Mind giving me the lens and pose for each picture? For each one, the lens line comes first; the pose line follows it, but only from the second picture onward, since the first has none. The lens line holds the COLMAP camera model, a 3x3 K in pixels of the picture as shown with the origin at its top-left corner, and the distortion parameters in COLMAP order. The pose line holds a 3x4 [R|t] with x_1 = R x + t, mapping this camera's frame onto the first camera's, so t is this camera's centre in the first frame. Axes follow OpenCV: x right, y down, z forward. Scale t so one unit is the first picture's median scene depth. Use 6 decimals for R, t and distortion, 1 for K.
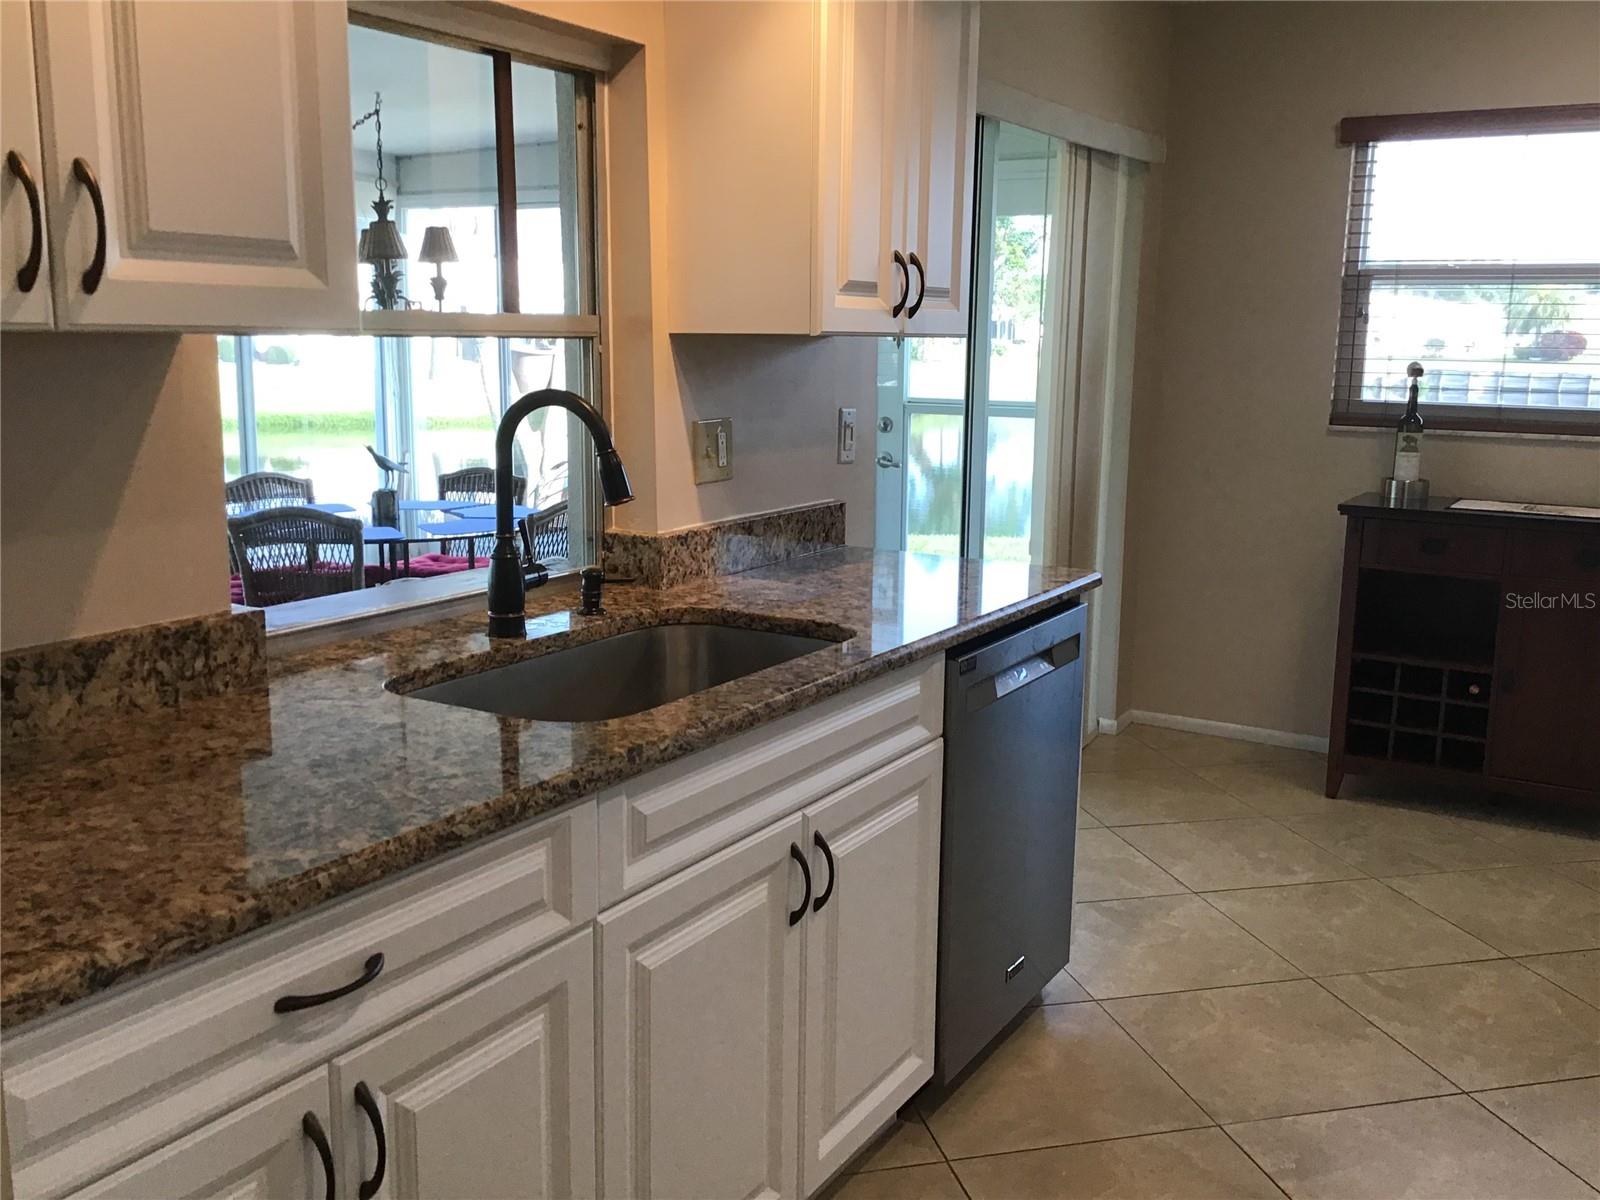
lens RADIAL K [[1470.2, 0, 790.8], [0, 1470.2, 594.5], [0, 0, 1]] dist [0.013145, 0.000000]
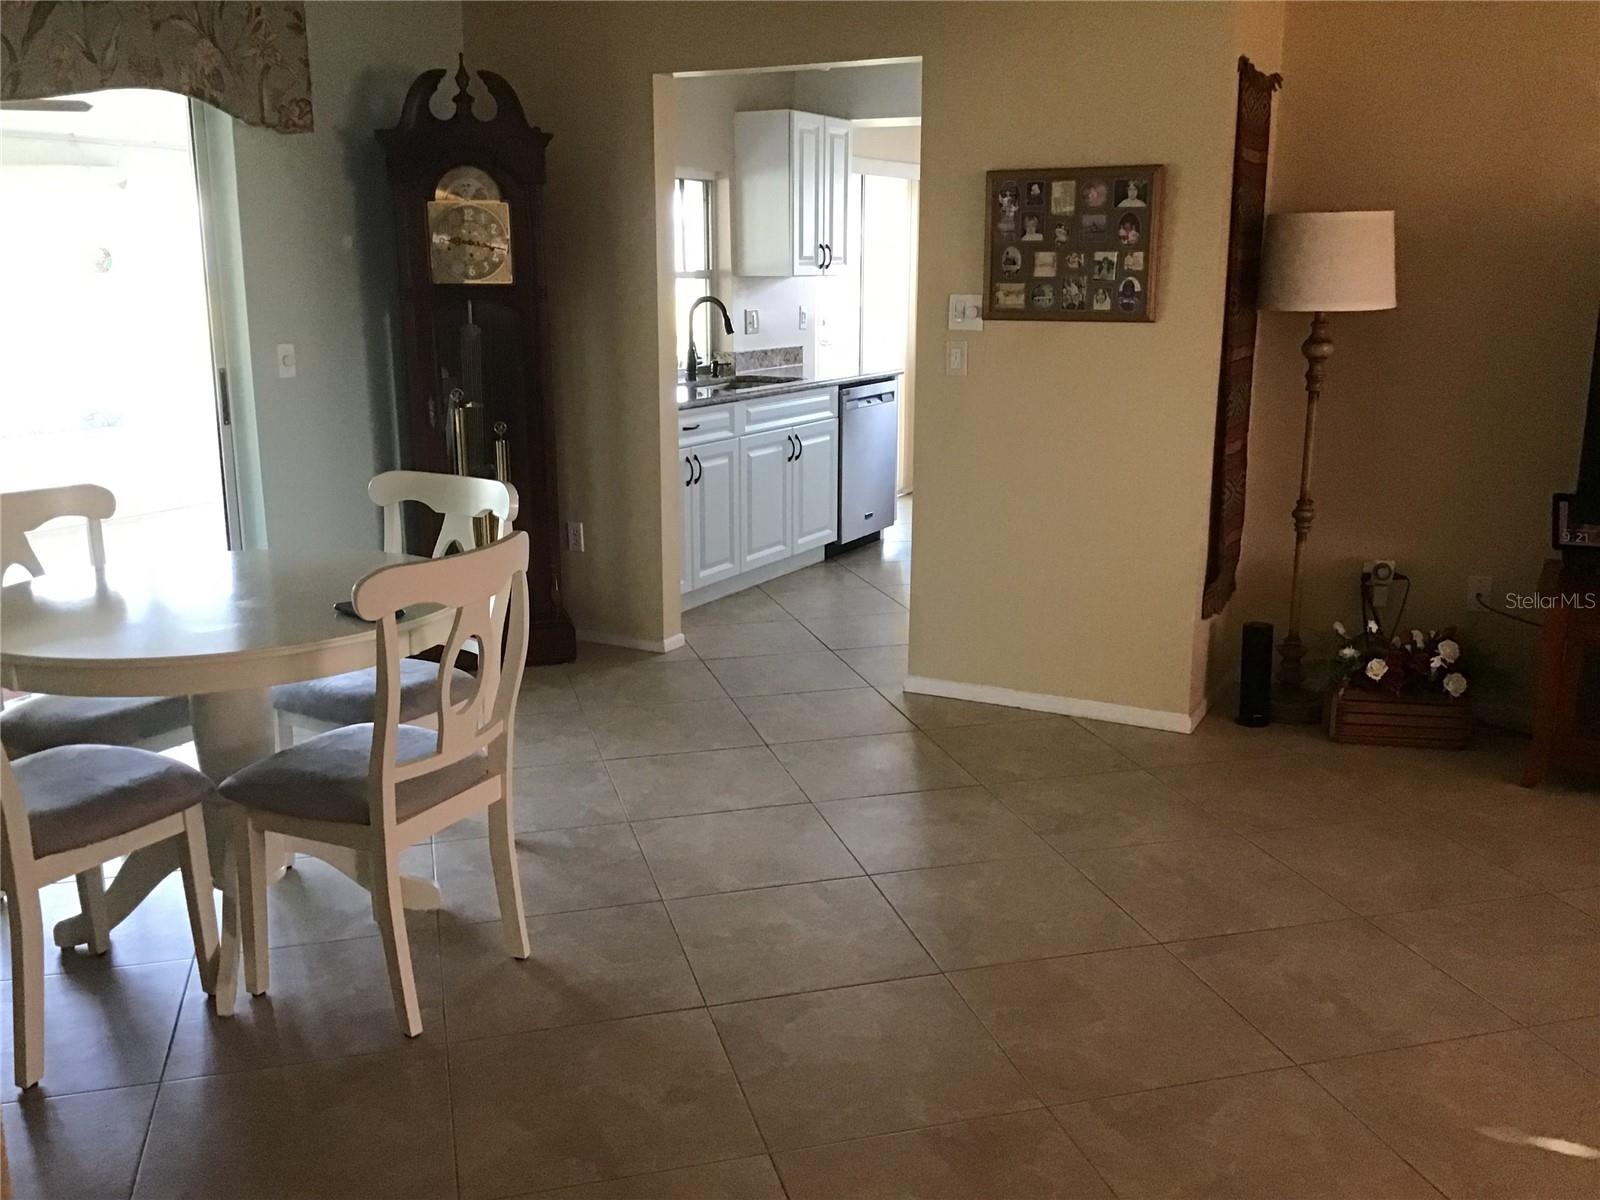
lens RADIAL K [[1470.2, 0, 802.0], [0, 1470.2, 604.1], [0, 0, 1]] dist [0.013145, 0.000000]
pose [[0.999223, -0.018318, 0.034902, -0.077336], [0.016236, 0.998124, 0.059033, 0.300249], [-0.035918, -0.058420, 0.997646, -1.956199]]
